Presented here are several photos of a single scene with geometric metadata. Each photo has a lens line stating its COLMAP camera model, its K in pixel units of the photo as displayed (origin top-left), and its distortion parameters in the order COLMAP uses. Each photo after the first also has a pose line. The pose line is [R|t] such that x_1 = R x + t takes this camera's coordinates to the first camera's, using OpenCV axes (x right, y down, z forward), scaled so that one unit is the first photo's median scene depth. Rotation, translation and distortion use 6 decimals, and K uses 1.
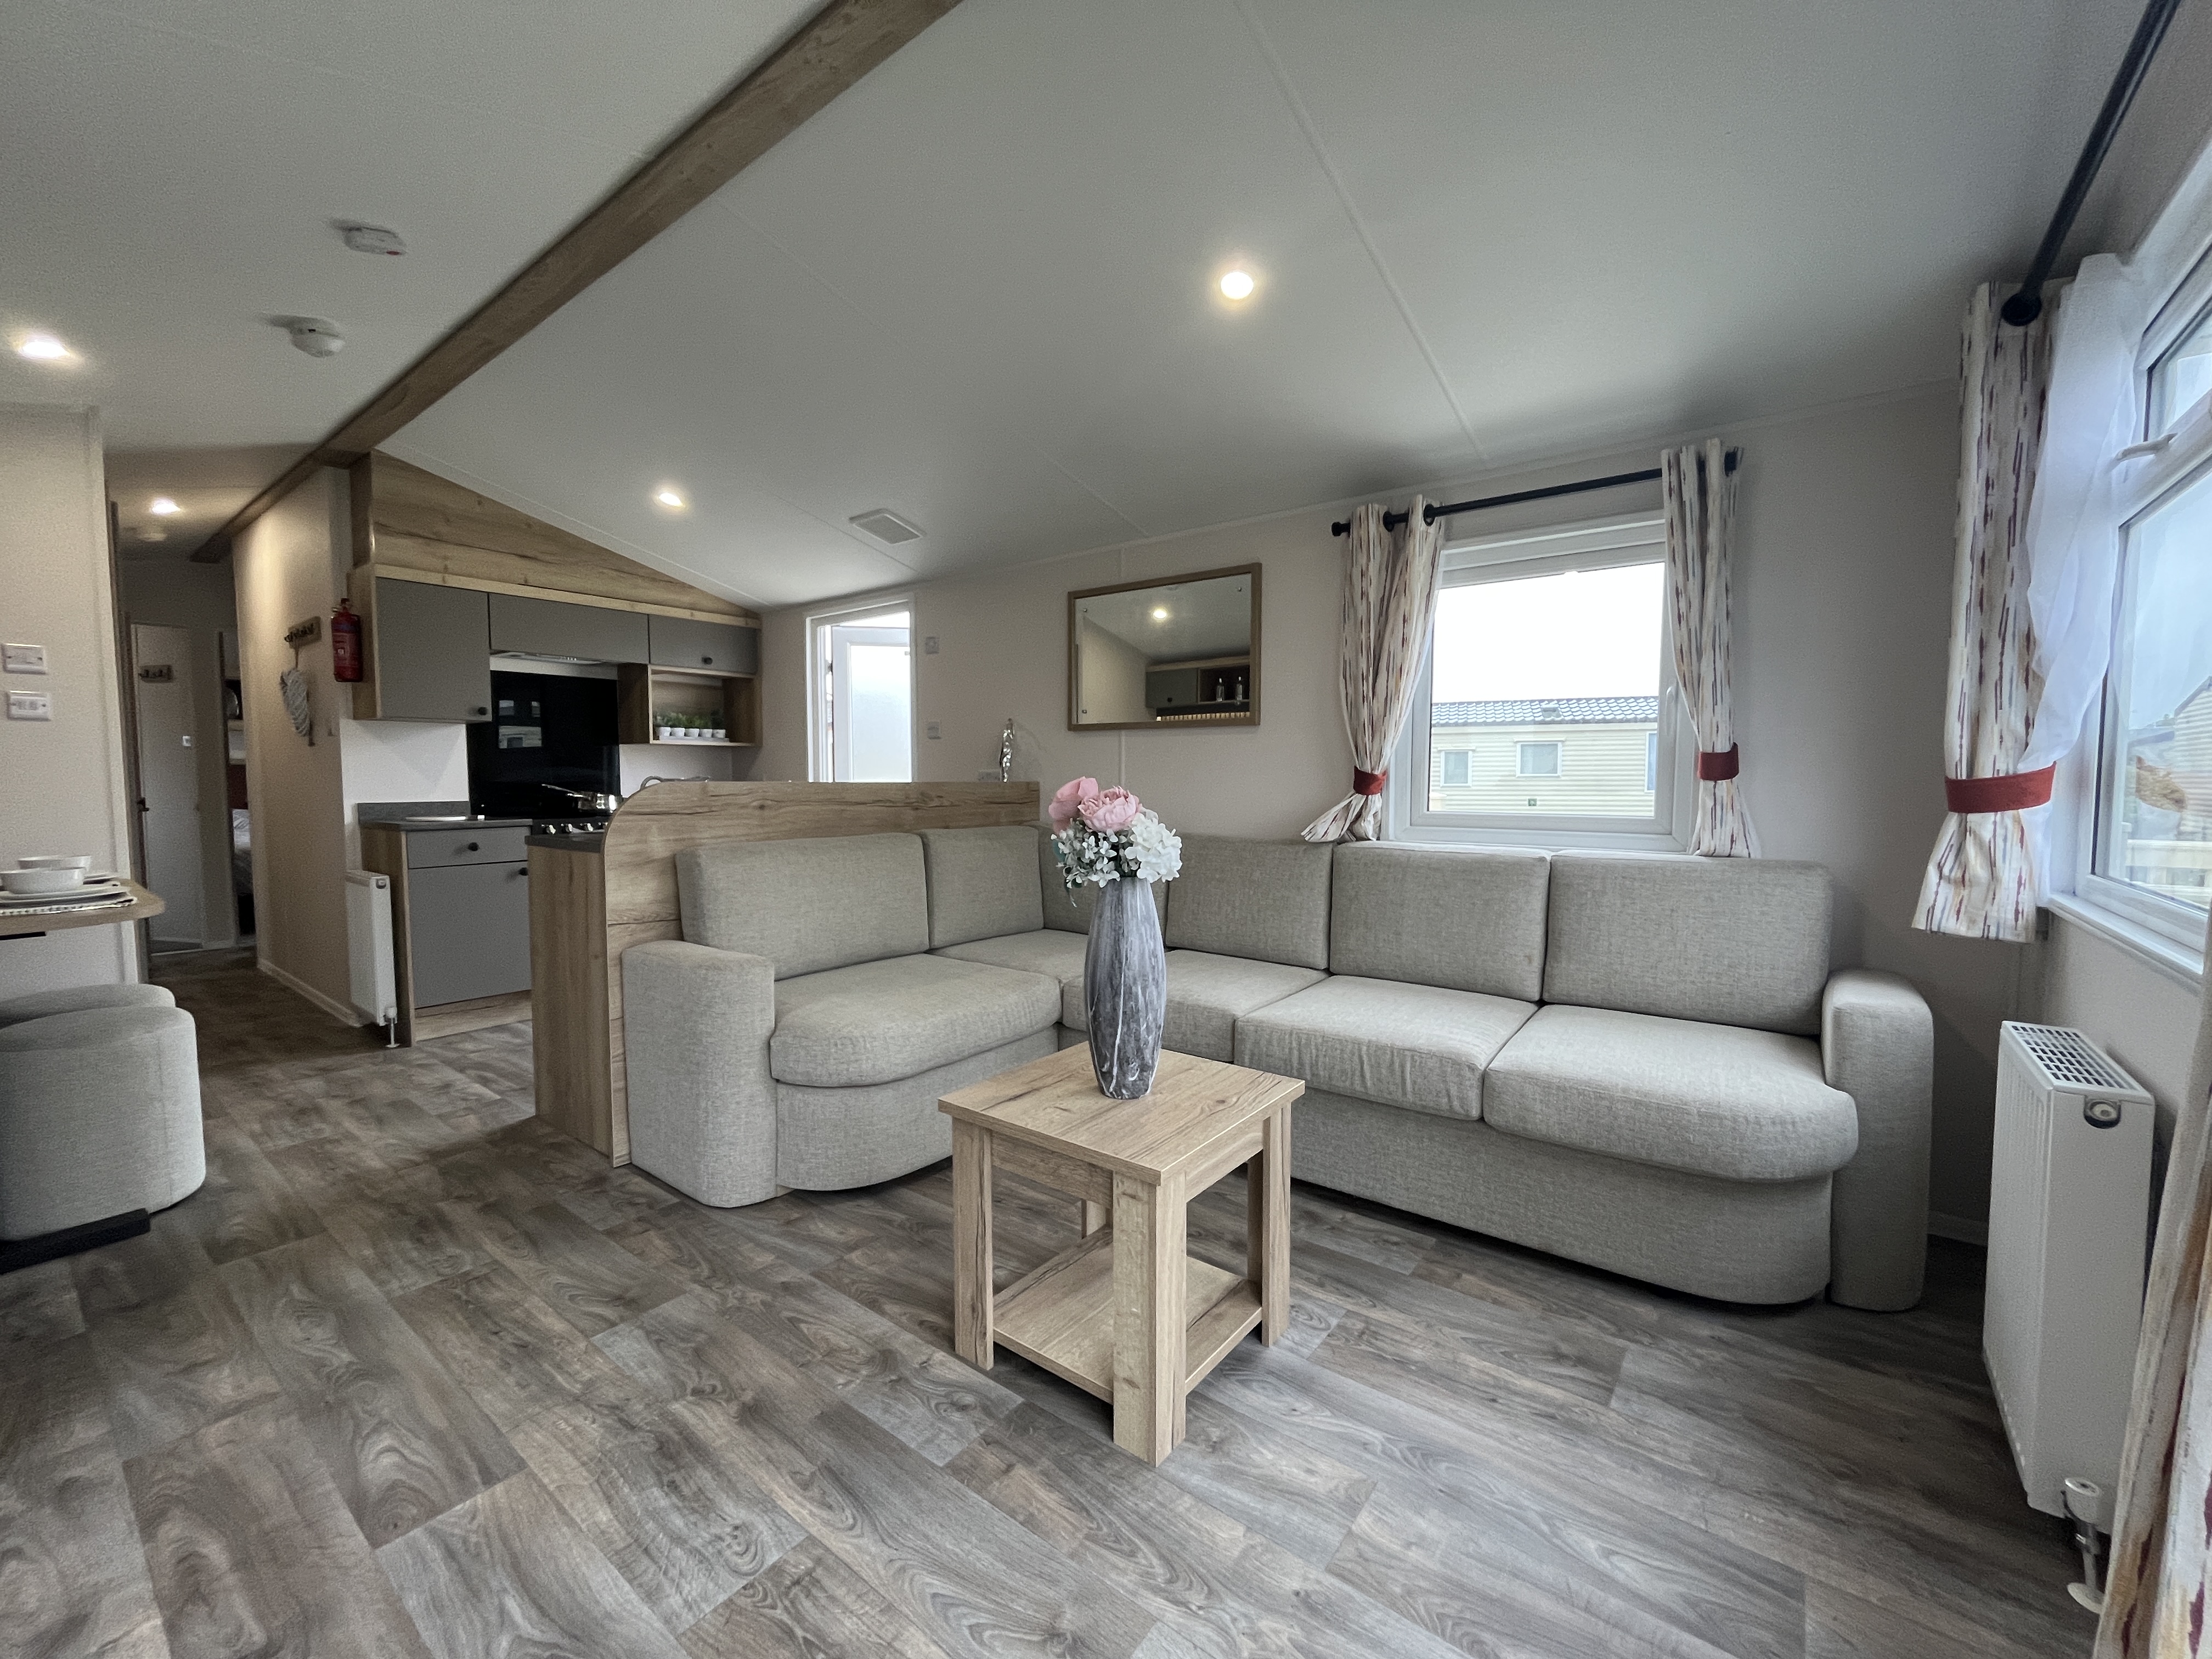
lens RADIAL K [[903.4, 0, 1099.7], [0, 903.4, 829.7], [0, 0, 1]] dist [-0.010148, 0.000334]
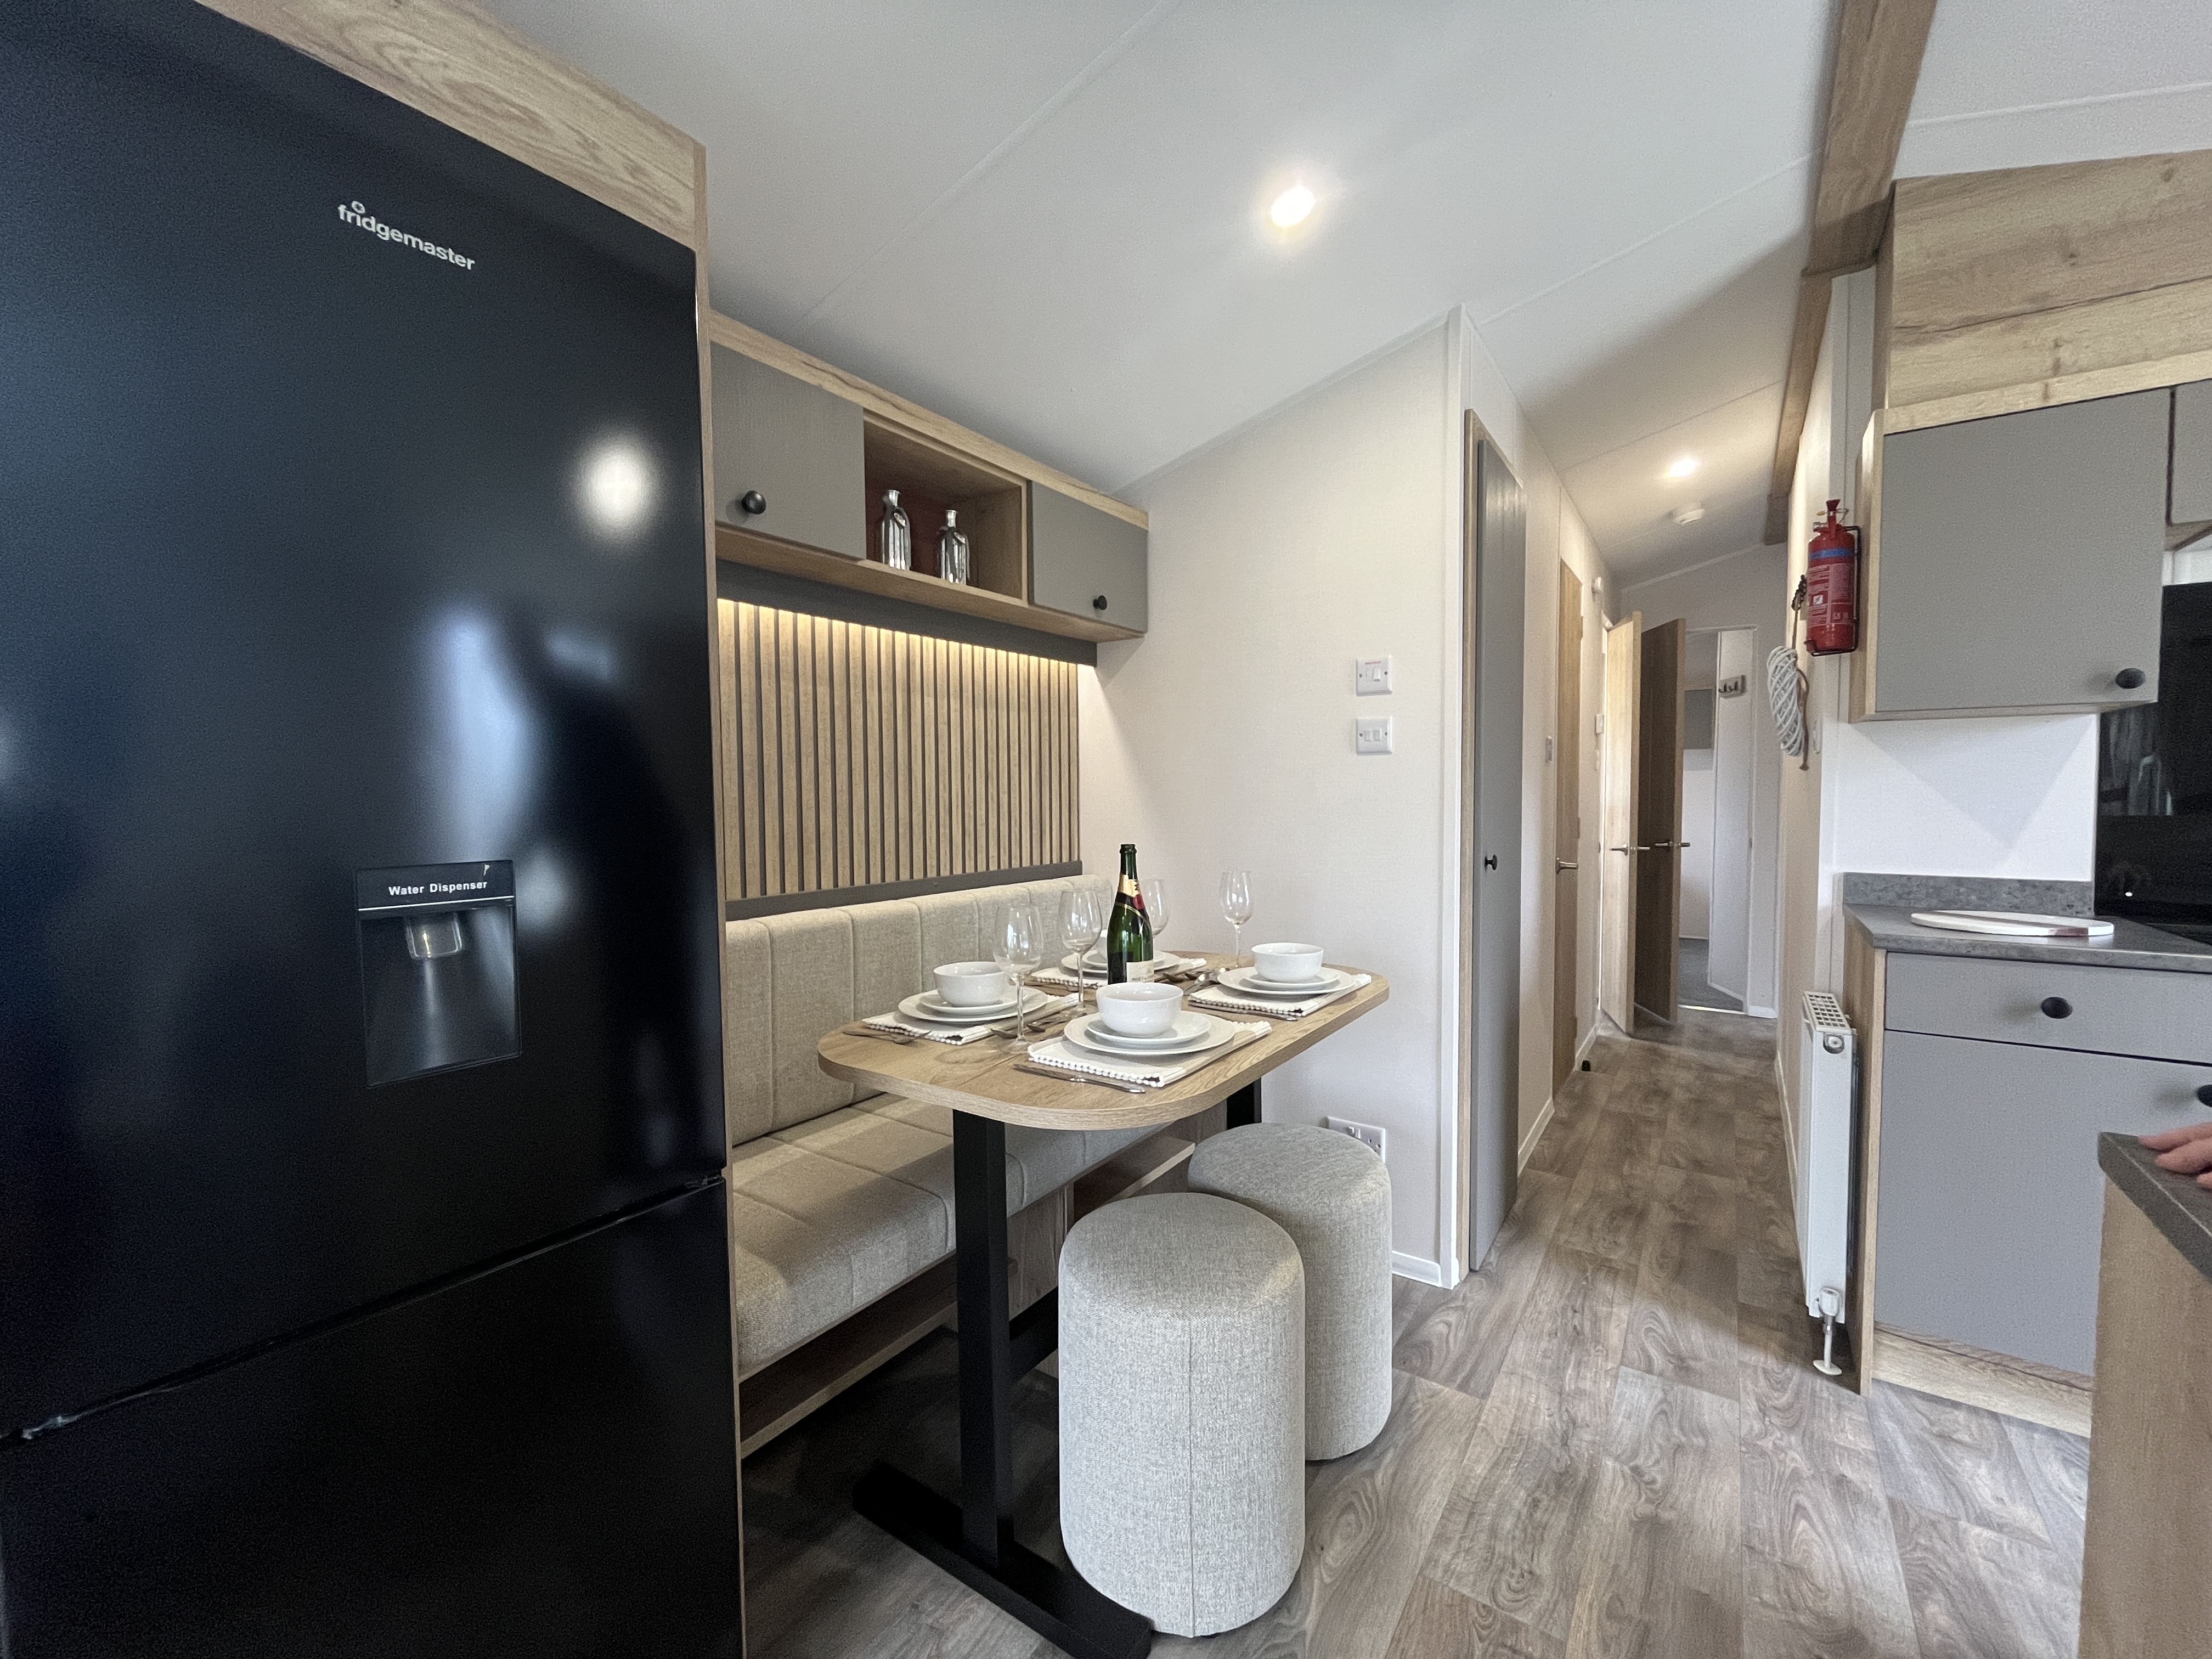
lens RADIAL K [[903.4, 0, 1101.4], [0, 903.4, 833.2], [0, 0, 1]] dist [-0.010148, 0.000334]
pose [[0.046323, 0.044124, -0.997952, -0.294731], [-0.055001, 0.997621, 0.041556, -0.051736], [0.997411, 0.052963, 0.048639, 0.511460]]
